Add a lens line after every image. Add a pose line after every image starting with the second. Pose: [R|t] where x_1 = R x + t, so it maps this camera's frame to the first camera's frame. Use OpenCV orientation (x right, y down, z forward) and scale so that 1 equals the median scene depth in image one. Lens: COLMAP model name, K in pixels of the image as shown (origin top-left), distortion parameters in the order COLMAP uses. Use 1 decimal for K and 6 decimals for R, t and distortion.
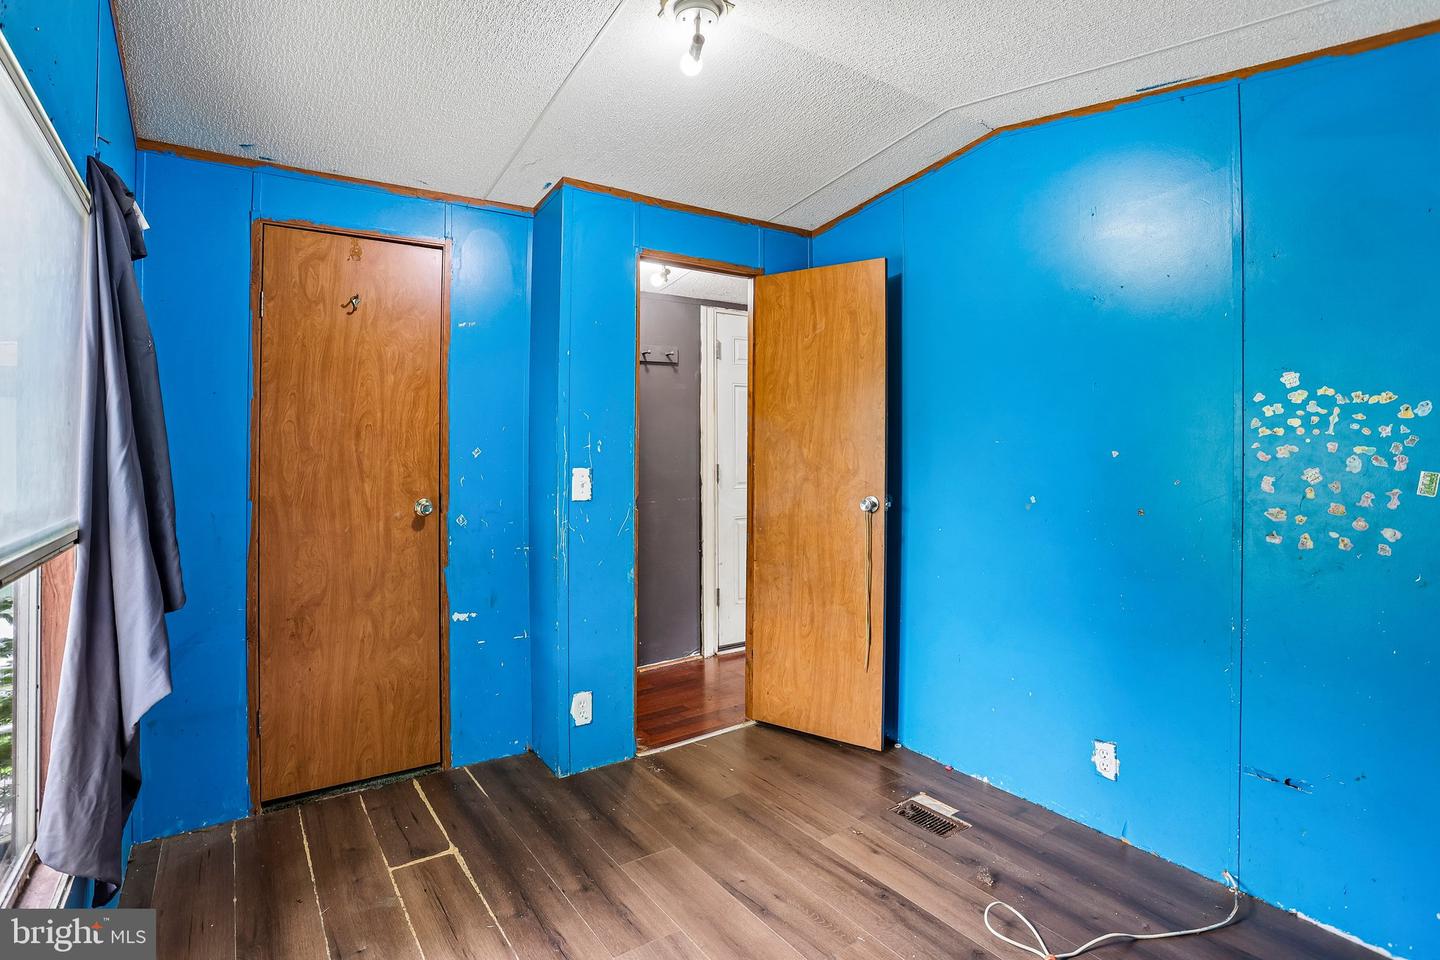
lens RADIAL K [[719.1, 0, 719.9], [0, 719.1, 469.3], [0, 0, 1]] dist [-0.058027, 0.022289]
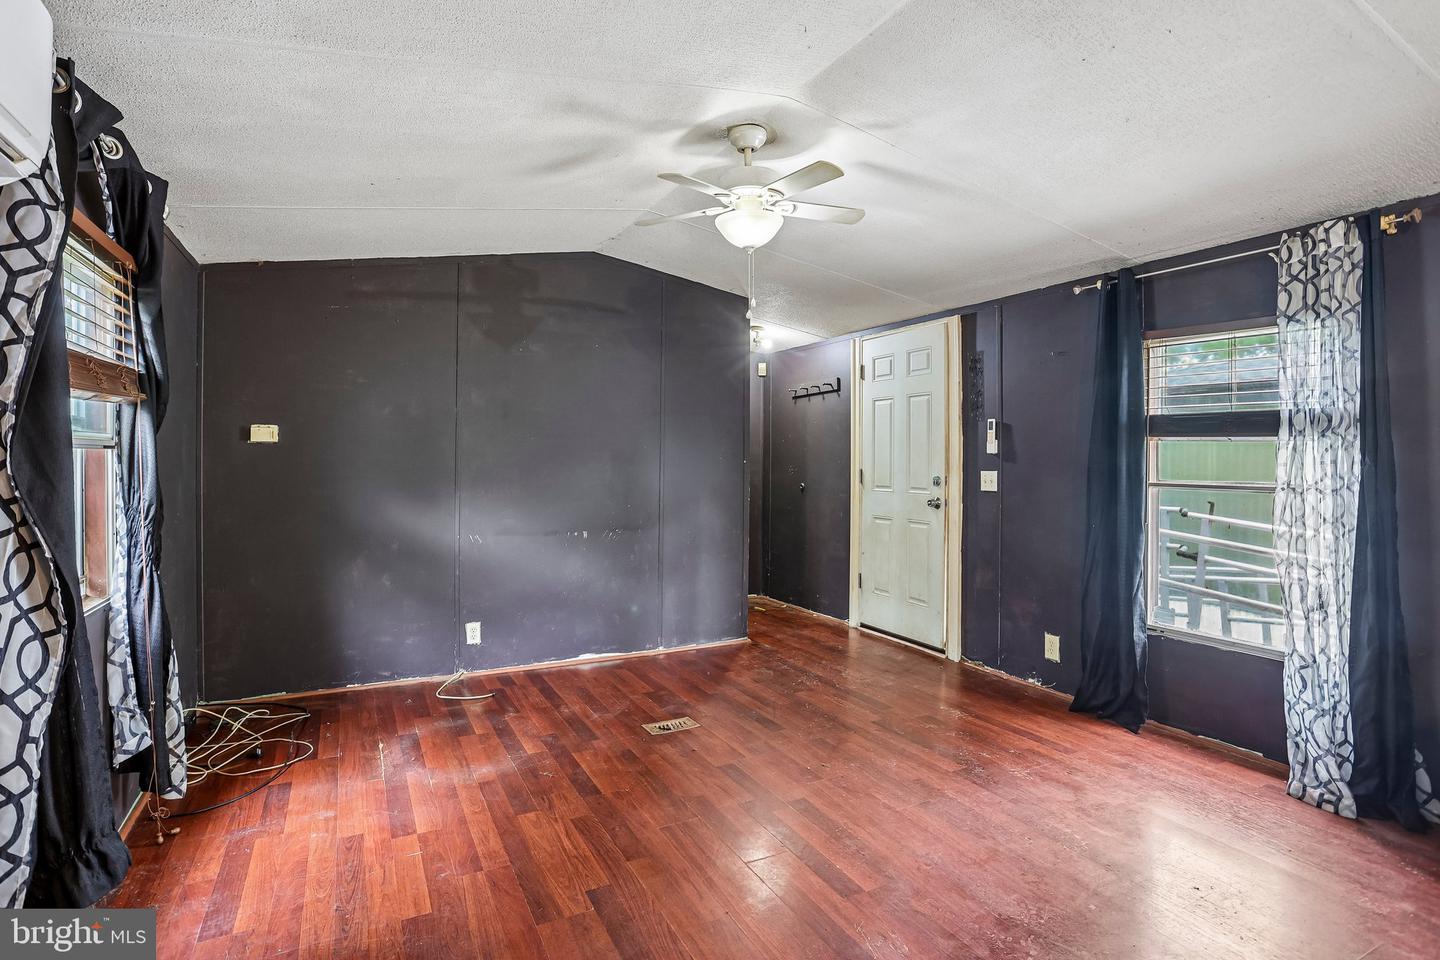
lens RADIAL K [[719.1, 0, 710.9], [0, 719.1, 459.8], [0, 0, 1]] dist [-0.058027, 0.022289]
pose [[-0.111123, -0.002384, -0.993804, 1.212080], [-0.009558, 0.999953, -0.001330, -0.017802], [0.993761, 0.009351, -0.111140, 0.892885]]
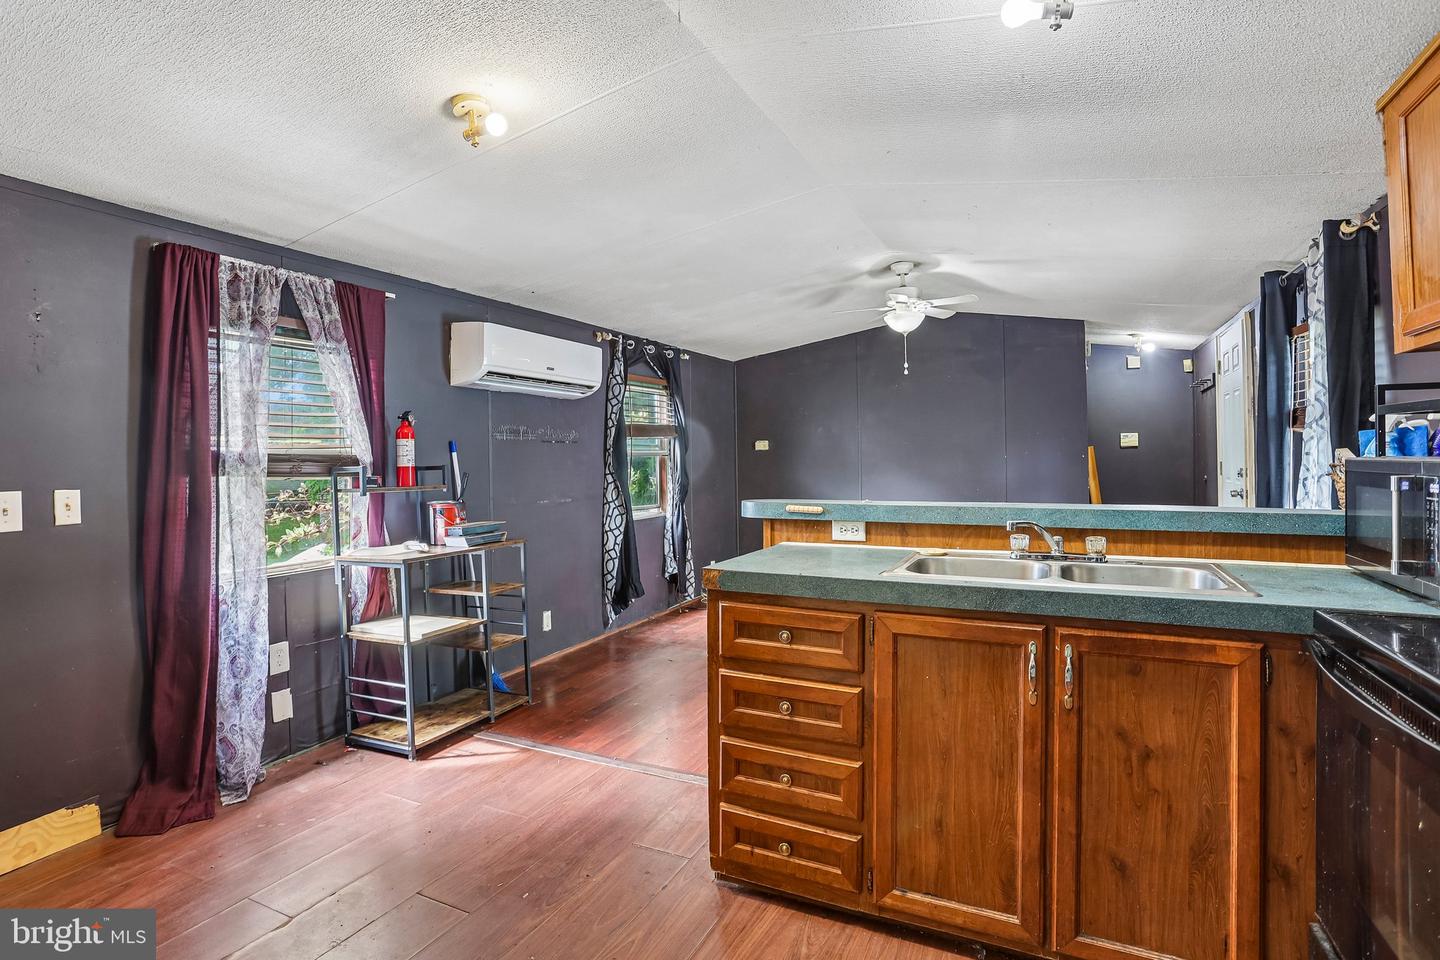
lens RADIAL K [[719.1, 0, 671.9], [0, 719.1, 452.7], [0, 0, 1]] dist [-0.058027, 0.022289]
pose [[-0.879083, 0.003448, -0.476656, 1.398558], [0.007255, 0.999955, -0.006147, -0.020848], [0.476613, -0.008862, -0.879068, 1.618276]]
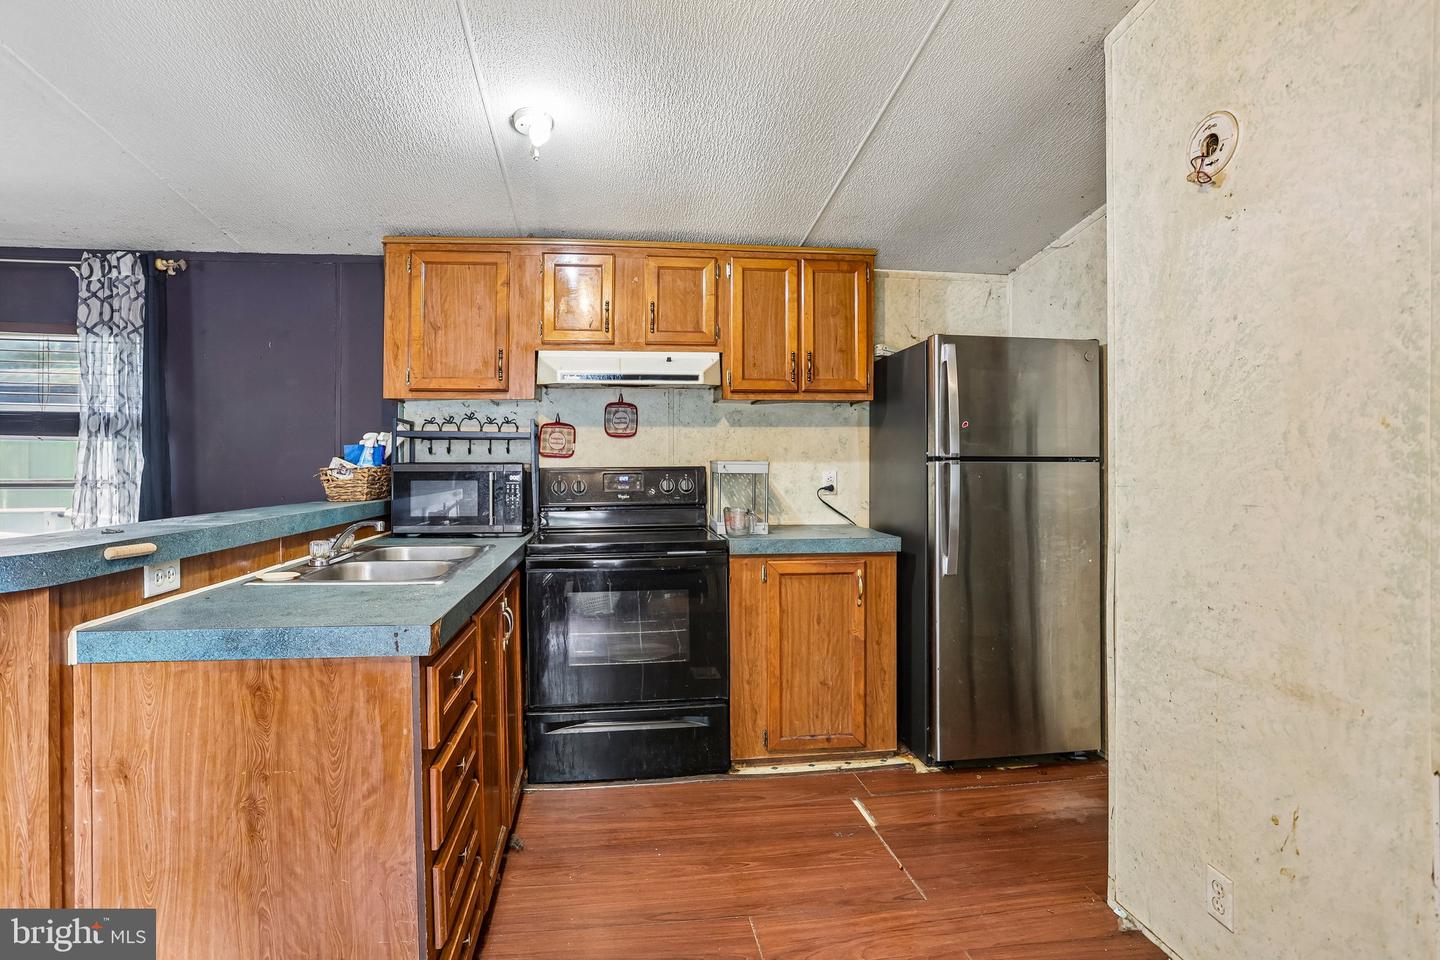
lens RADIAL K [[719.1, 0, 712.4], [0, 719.1, 458.8], [0, 0, 1]] dist [-0.058027, 0.022289]
pose [[0.890744, -0.006664, -0.454456, 1.397613], [0.004212, 0.999971, -0.006407, -0.015761], [0.454485, 0.003793, 0.890746, 1.004866]]
